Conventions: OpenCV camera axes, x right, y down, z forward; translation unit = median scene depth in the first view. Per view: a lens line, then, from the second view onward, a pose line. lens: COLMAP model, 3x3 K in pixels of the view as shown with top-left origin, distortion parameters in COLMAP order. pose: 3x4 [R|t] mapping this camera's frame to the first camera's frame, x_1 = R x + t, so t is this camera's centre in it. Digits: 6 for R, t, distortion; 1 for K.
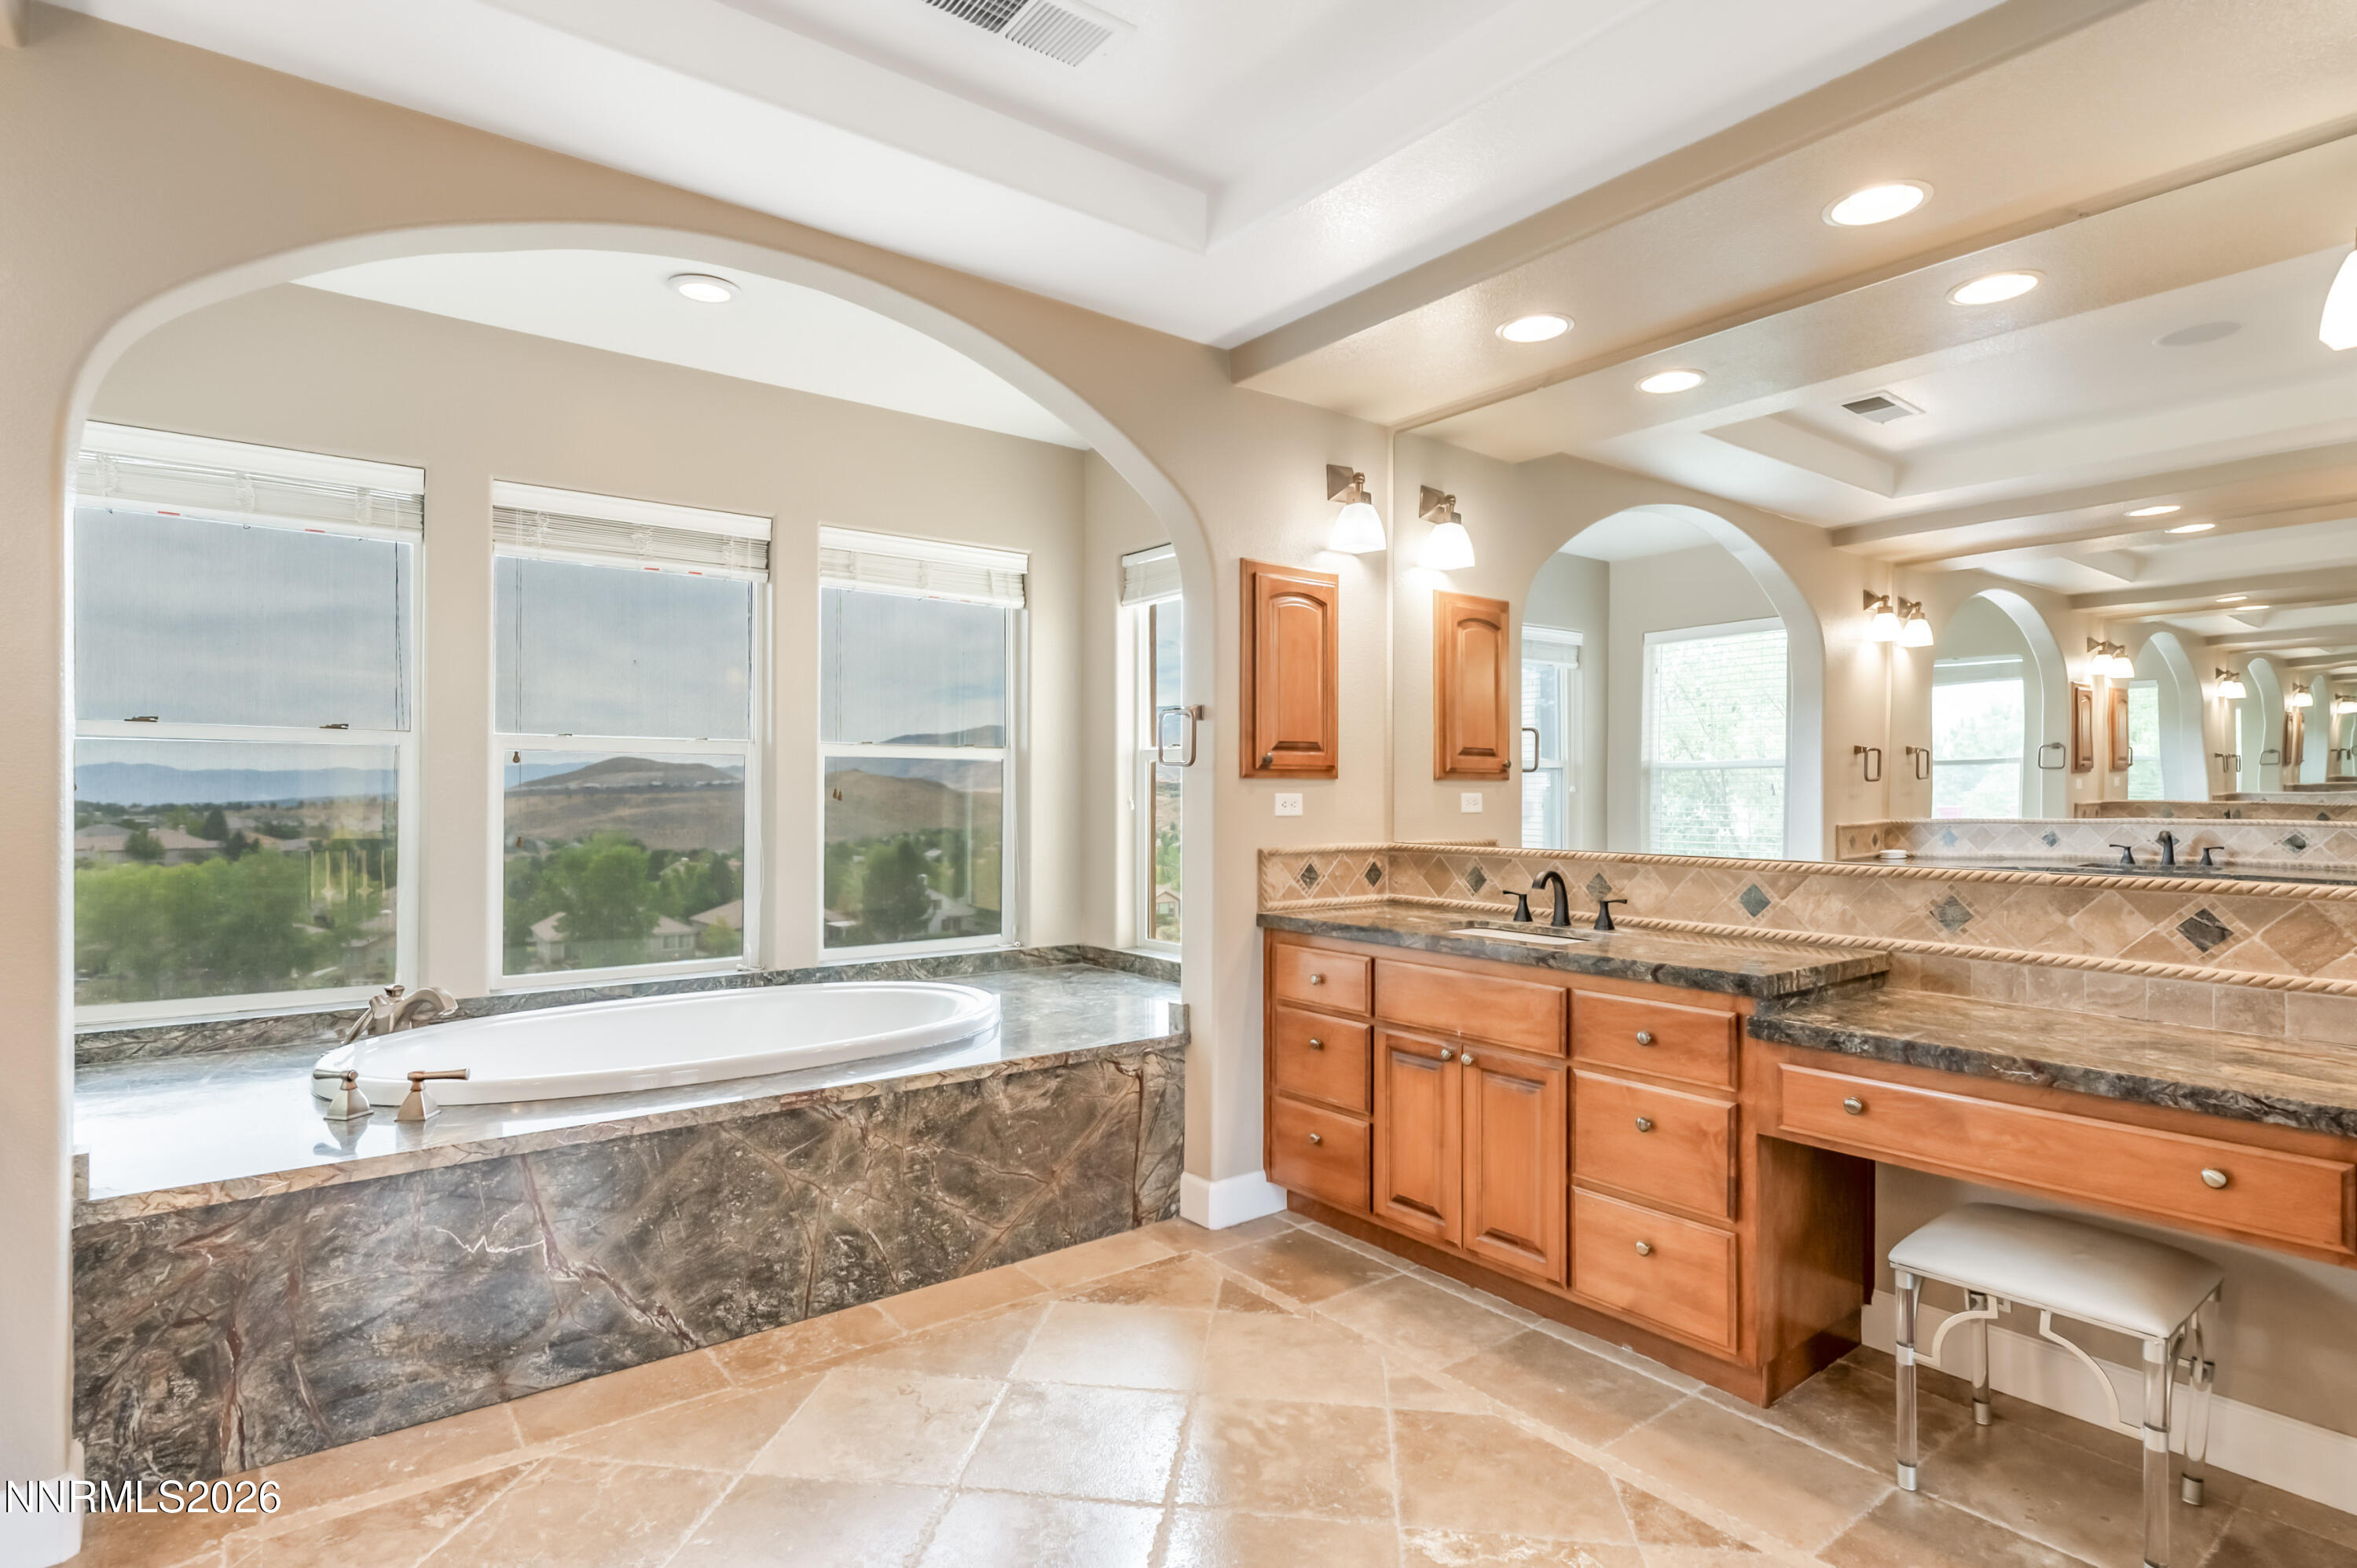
lens RADIAL K [[1189.0, 0, 1221.7], [0, 1189.0, 788.8], [0, 0, 1]] dist [-0.011760, -0.000595]
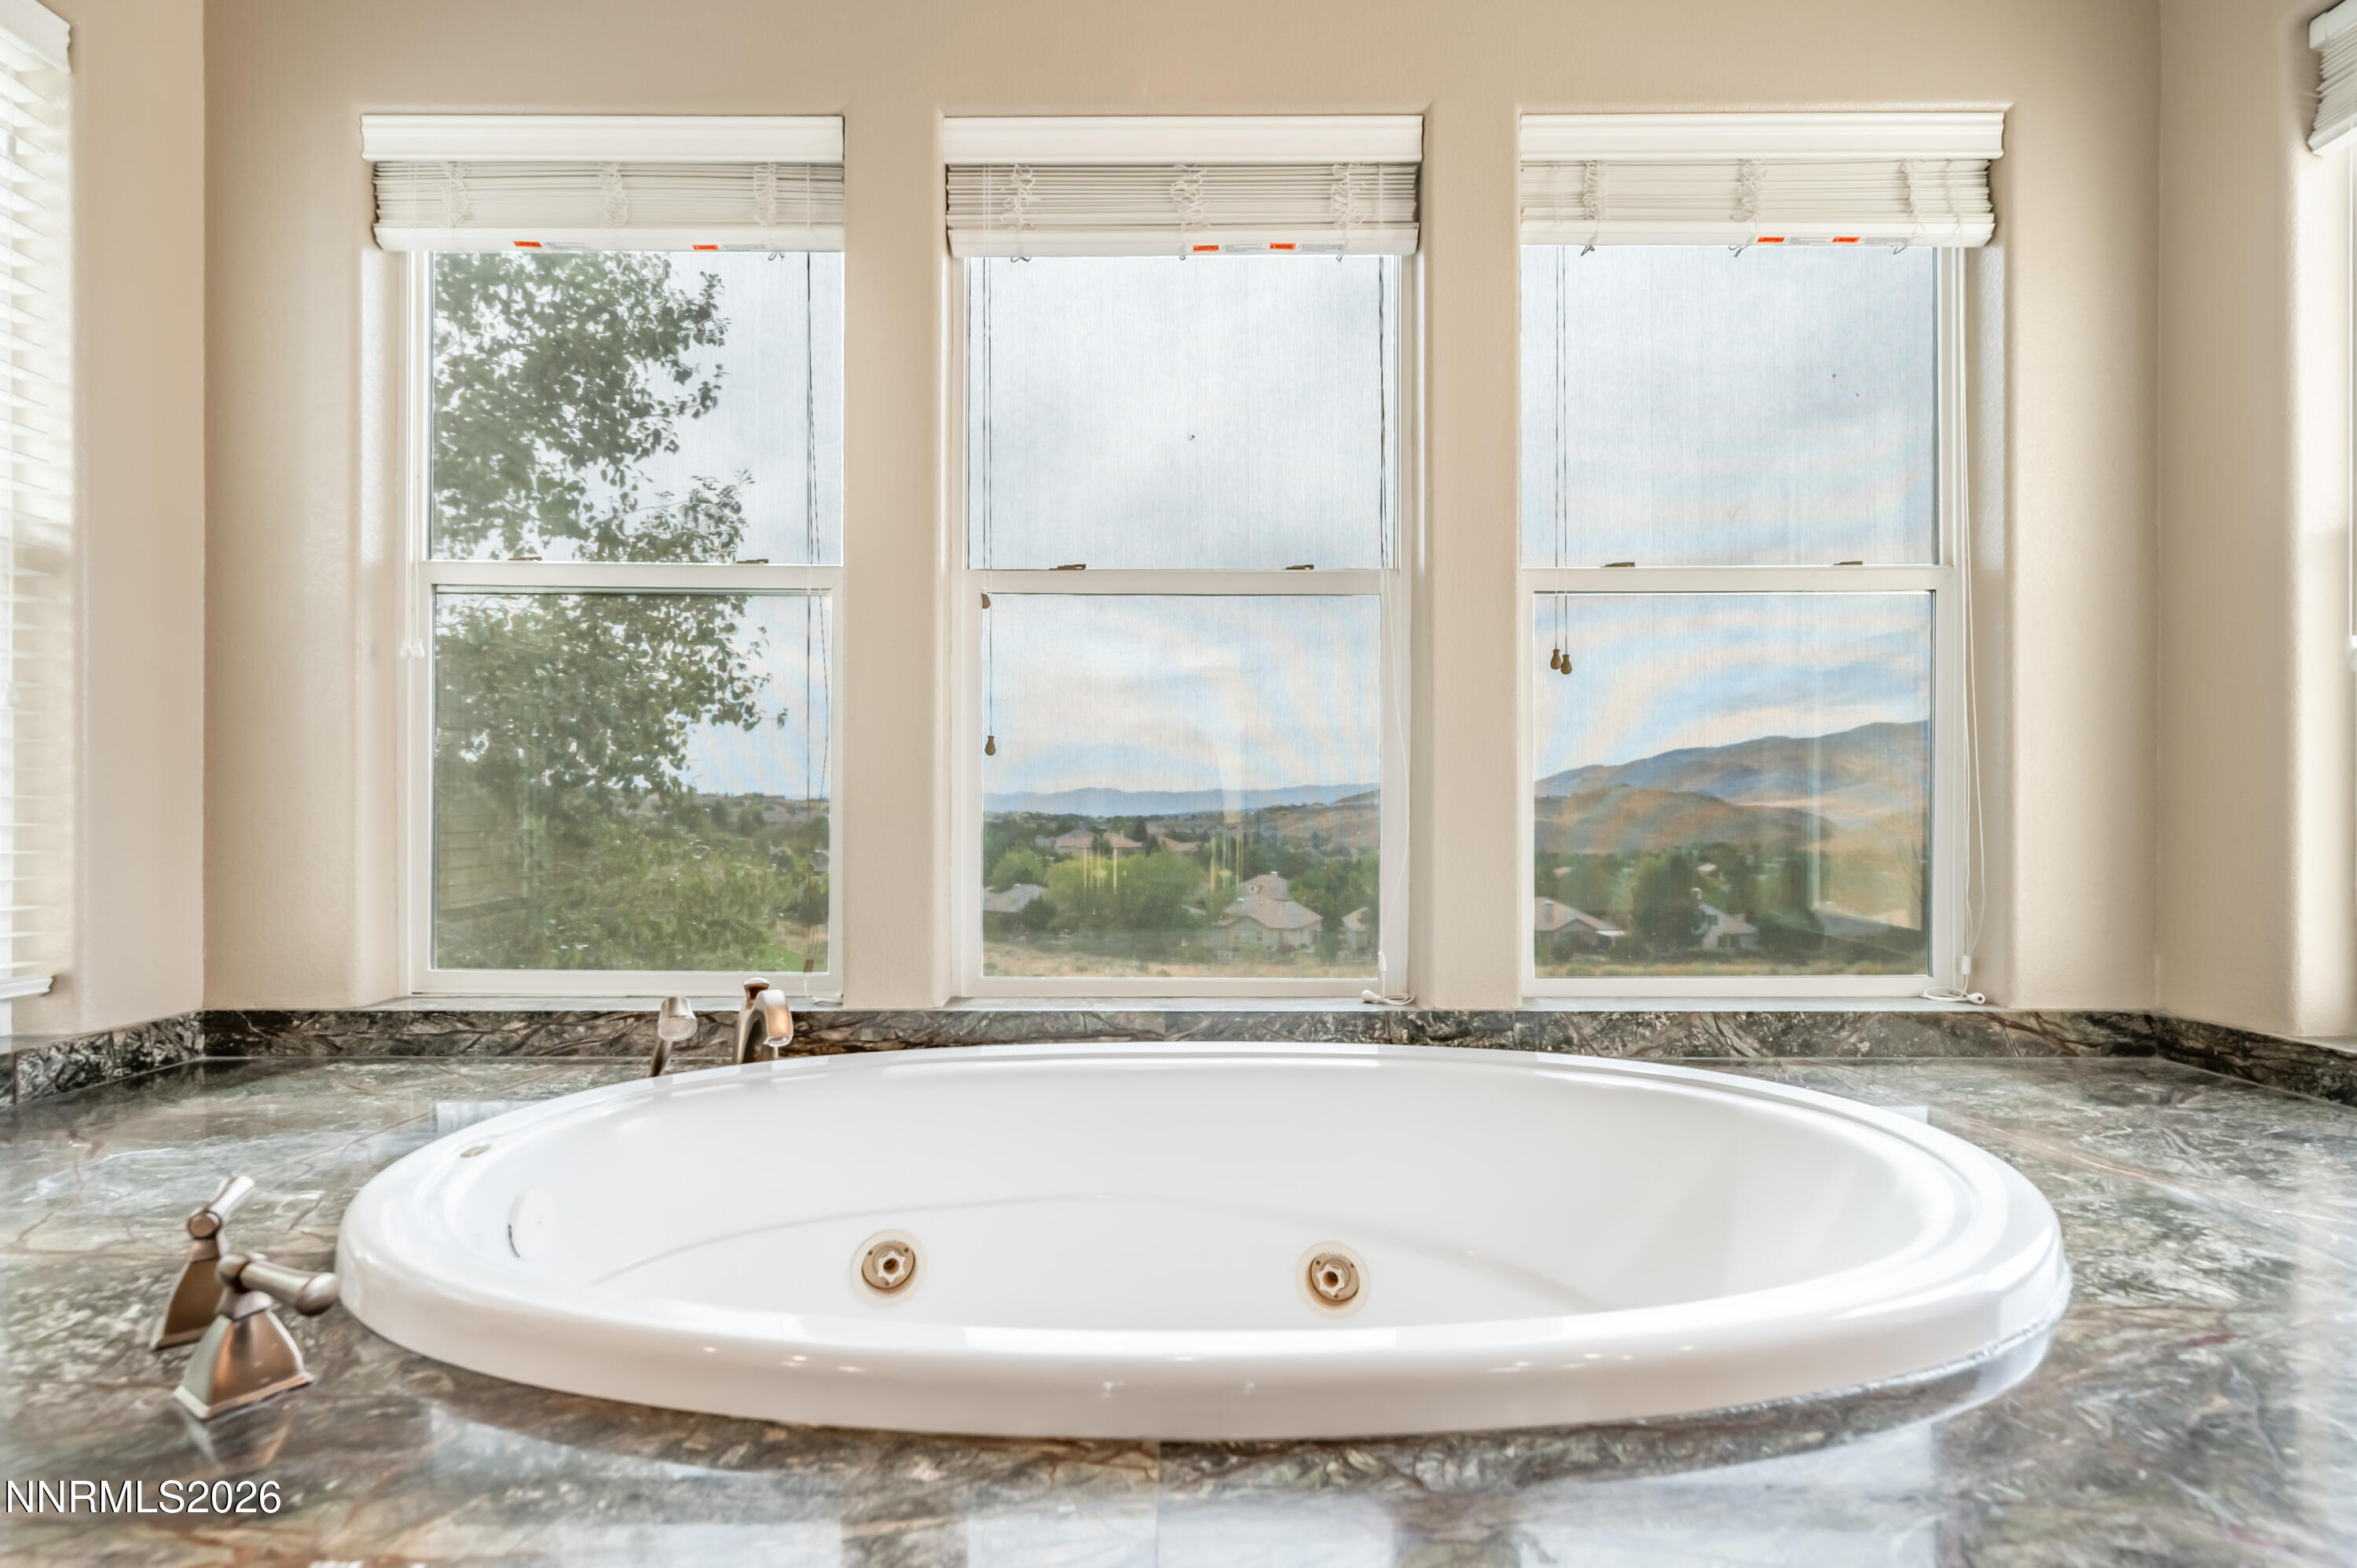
lens RADIAL K [[1109.1, 0, 1155.6], [0, 1109.1, 812.8], [0, 0, 1]] dist [-0.002176, -0.000851]
pose [[0.765149, -0.000840, -0.643852, -0.210808], [0.005959, 0.999966, 0.005777, 0.085783], [0.643825, -0.008257, 0.765128, 0.729071]]
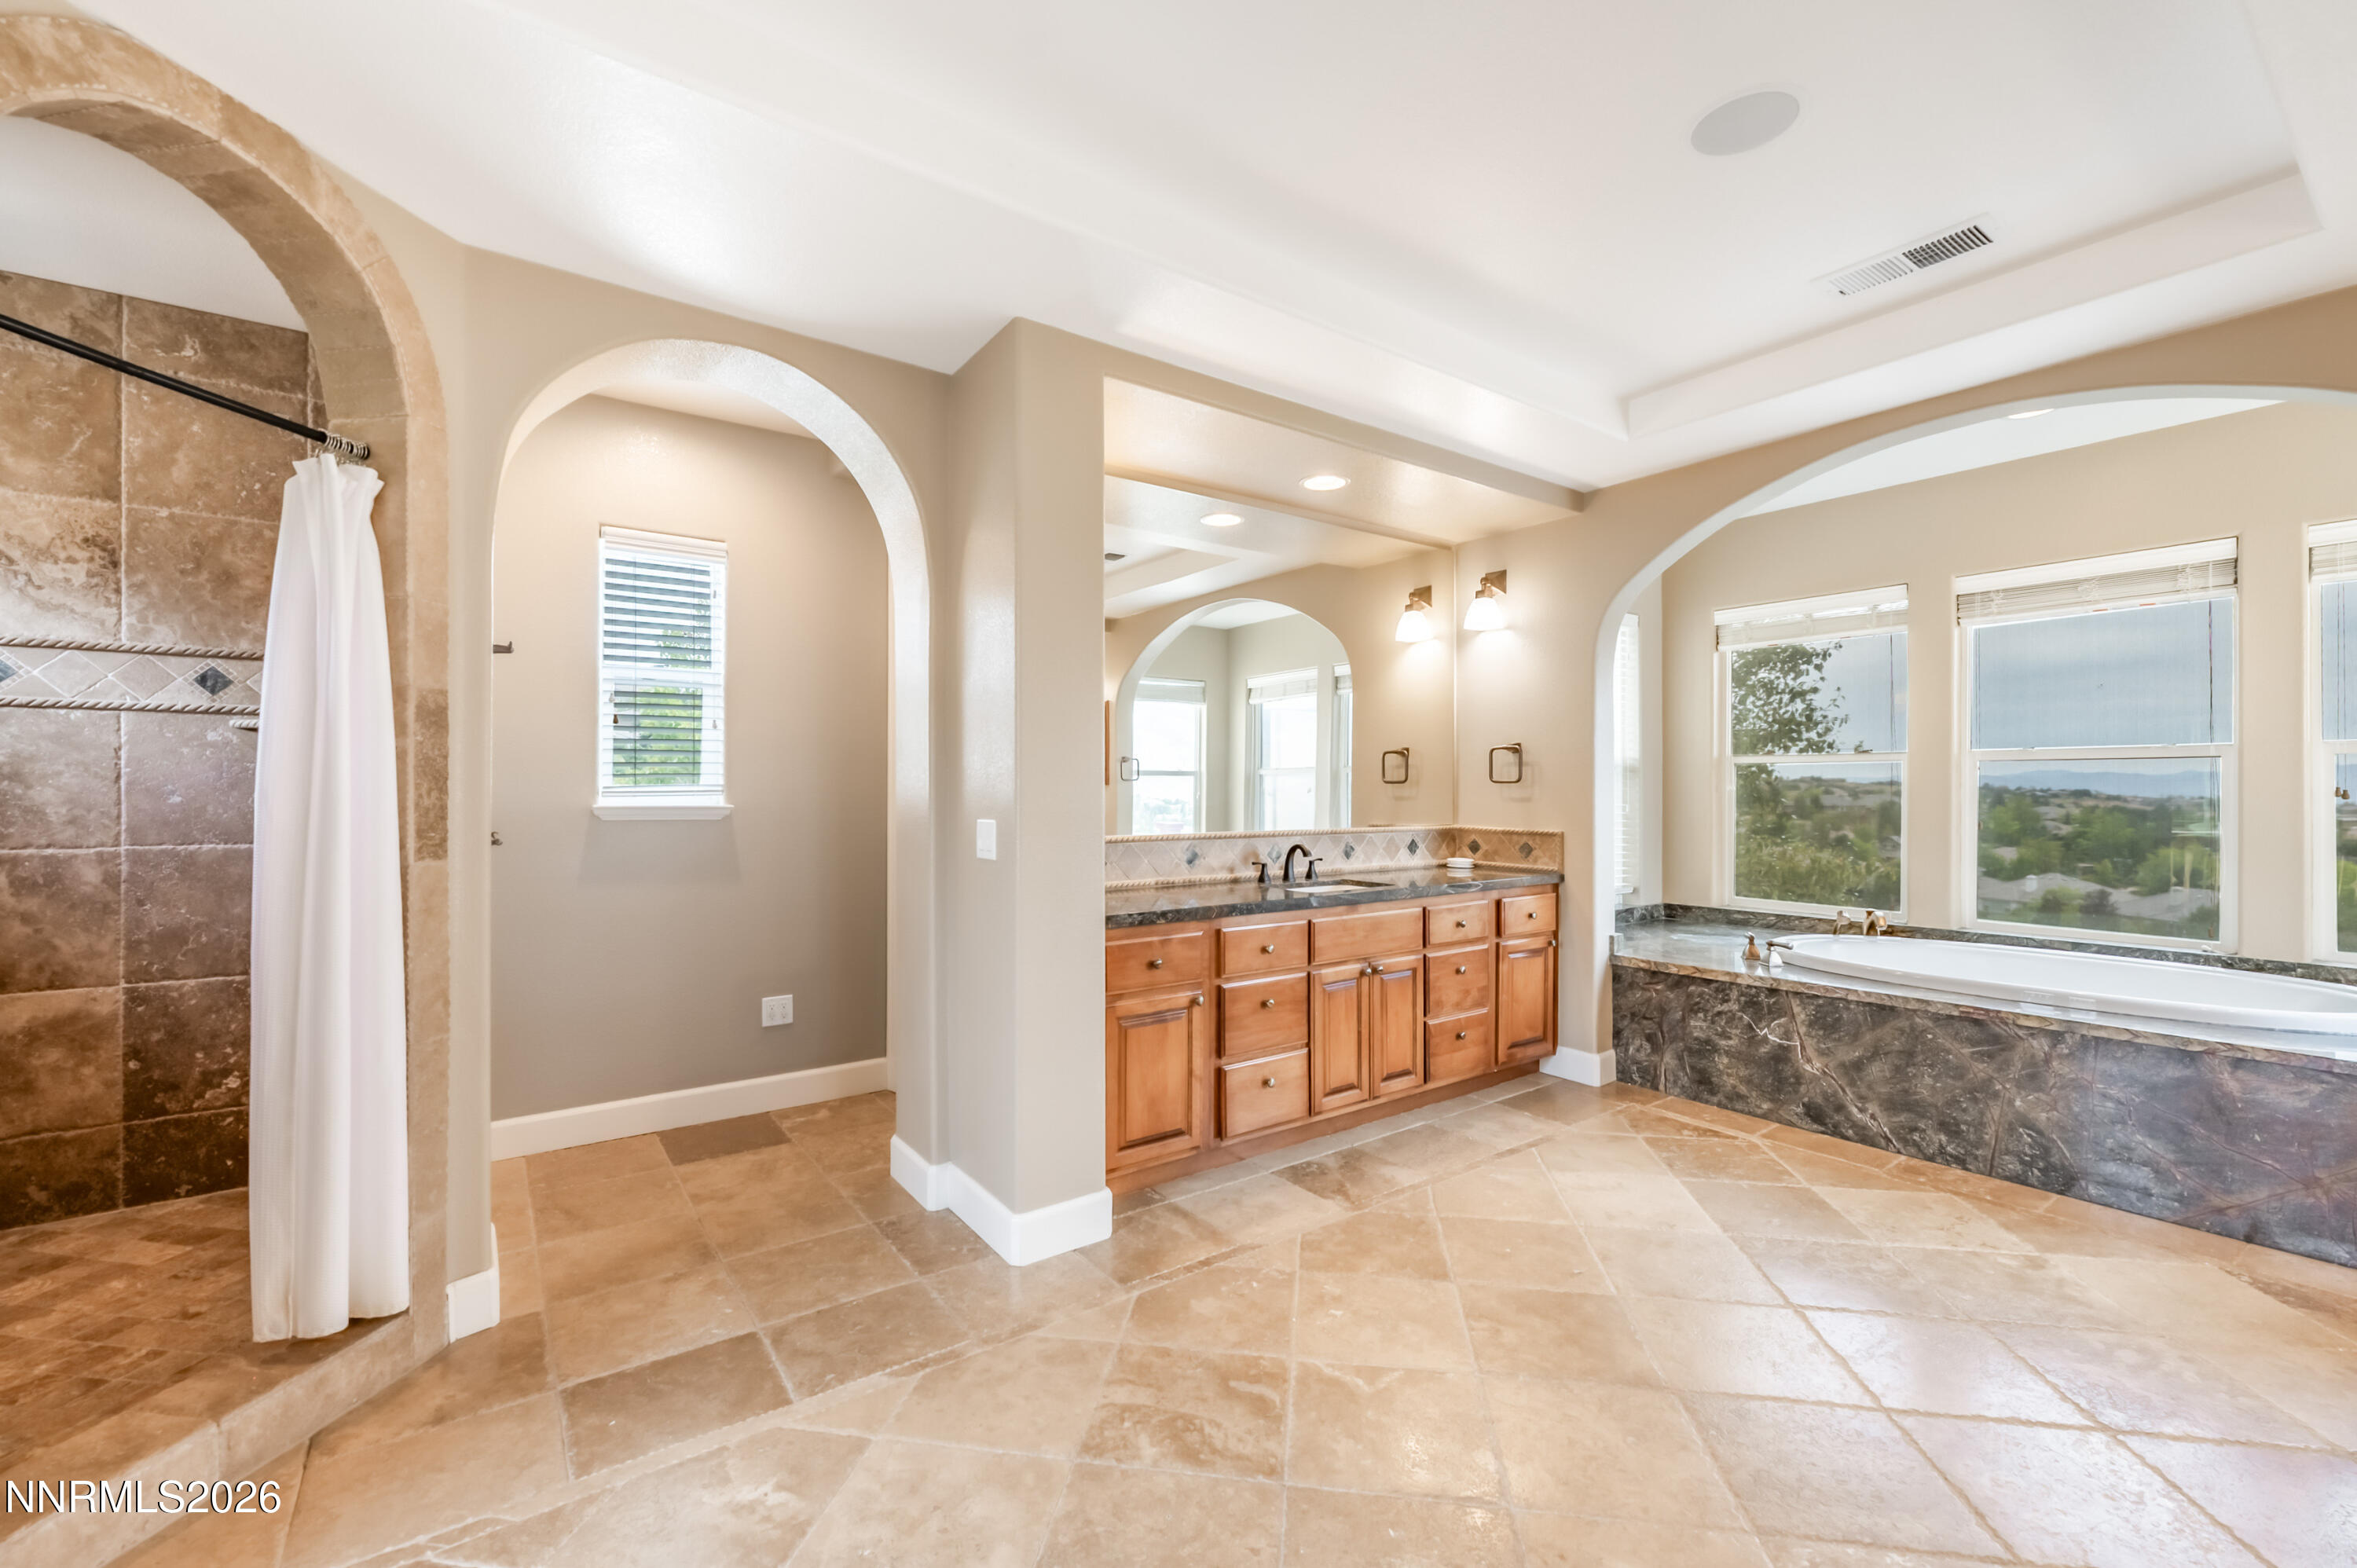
lens RADIAL K [[966.3, 0, 1145.4], [0, 966.3, 786.5], [0, 0, 1]] dist [-0.000562, -0.000108]
pose [[-0.078705, -0.008013, -0.996866, 0.736507], [0.004881, 0.999953, -0.008423, 0.001862], [0.996886, -0.005529, -0.078662, 0.103321]]
